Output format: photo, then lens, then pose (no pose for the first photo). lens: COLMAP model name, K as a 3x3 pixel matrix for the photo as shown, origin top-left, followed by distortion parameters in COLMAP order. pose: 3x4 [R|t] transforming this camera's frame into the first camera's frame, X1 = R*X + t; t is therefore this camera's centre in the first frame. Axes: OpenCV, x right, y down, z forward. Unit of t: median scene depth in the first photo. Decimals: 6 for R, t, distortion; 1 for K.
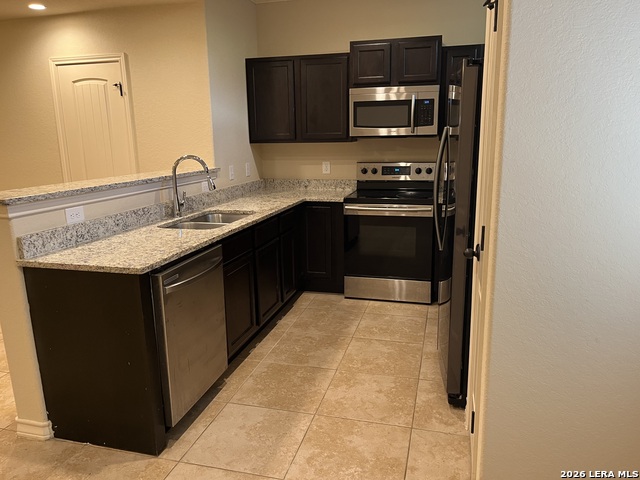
lens RADIAL K [[483.7, 0, 320.0], [0, 483.7, 240.0], [0, 0, 1]] dist [0.081726, -0.117931]
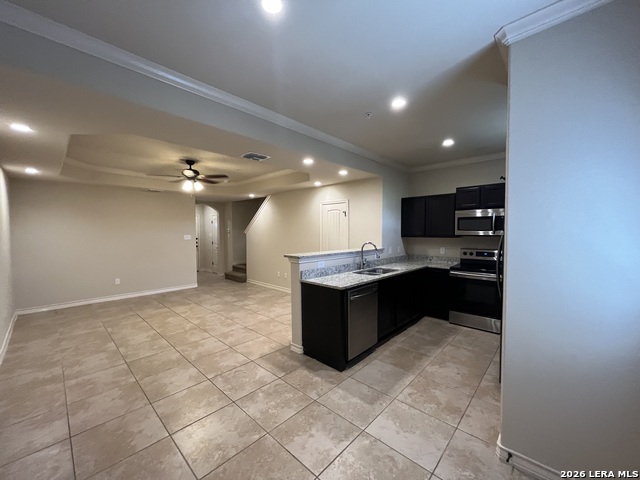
lens RADIAL K [[257.2, 0, 319.8], [0, 257.2, 240.6], [0, 0, 1]] dist [-0.002333, 0.000100]
pose [[0.882022, 0.031693, -0.470141, 0.086695], [-0.112760, 0.982943, -0.145285, 0.016406], [0.457517, 0.181157, 0.870551, -0.137569]]
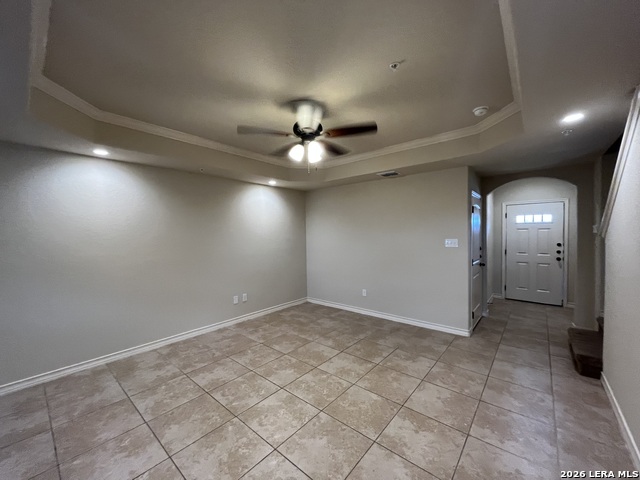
lens RADIAL K [[257.2, 0, 319.8], [0, 257.2, 240.6], [0, 0, 1]] dist [-0.002333, 0.000100]
pose [[-0.428193, 0.048710, -0.902374, -0.503355], [-0.173276, 0.975593, 0.134885, -0.250080], [0.886920, 0.214117, -0.409301, 1.092214]]
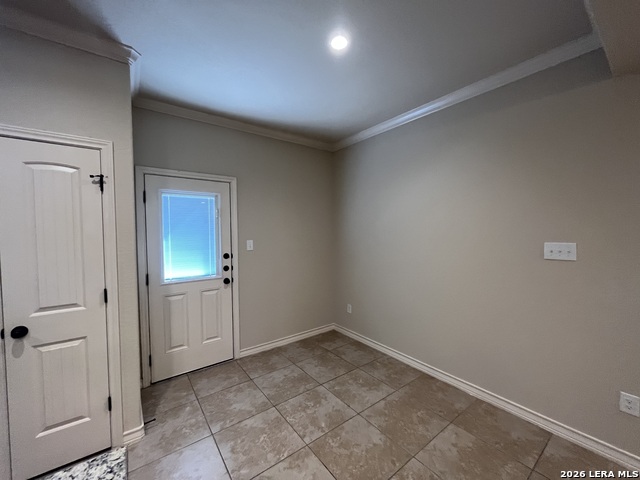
lens RADIAL K [[257.2, 0, 319.8], [0, 257.2, 240.6], [0, 0, 1]] dist [-0.002333, 0.000100]
pose [[-0.786074, -0.000550, 0.618132, -0.485352], [0.153019, 0.968702, 0.195455, -0.145217], [-0.598893, 0.248228, -0.761387, 0.644366]]
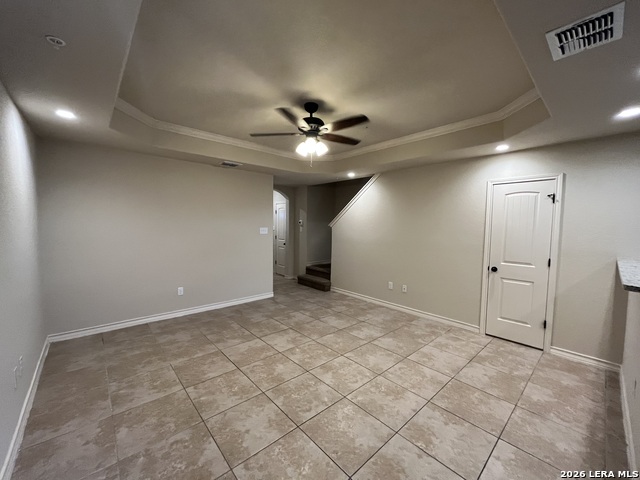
lens RADIAL K [[257.2, 0, 319.8], [0, 257.2, 240.6], [0, 0, 1]] dist [-0.002333, 0.000100]
pose [[0.839765, 0.064490, -0.539107, -0.694251], [-0.145138, 0.983451, -0.108438, -0.013117], [0.523192, 0.169307, 0.835227, 0.066744]]
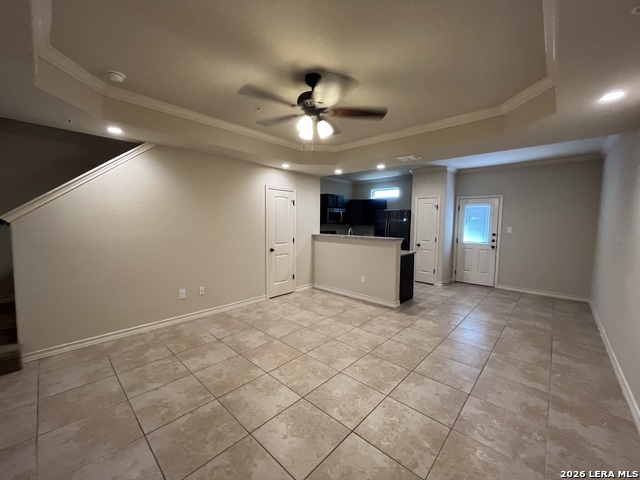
lens RADIAL K [[257.2, 0, 319.8], [0, 257.2, 240.6], [0, 0, 1]] dist [-0.002333, 0.000100]
pose [[0.463386, -0.044753, 0.885026, -1.811058], [0.169662, 0.984729, -0.039037, -0.064046], [-0.869763, 0.168244, 0.463903, 0.406309]]
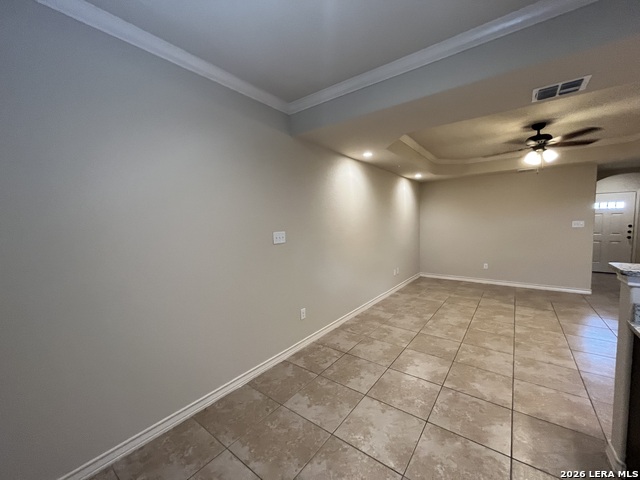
lens RADIAL K [[257.2, 0, 319.8], [0, 257.2, 240.6], [0, 0, 1]] dist [-0.002333, 0.000100]
pose [[-0.378608, 0.092515, -0.920922, 0.162738], [-0.171620, 0.970720, 0.168074, -0.086161], [0.909507, 0.221682, -0.351645, 0.325107]]
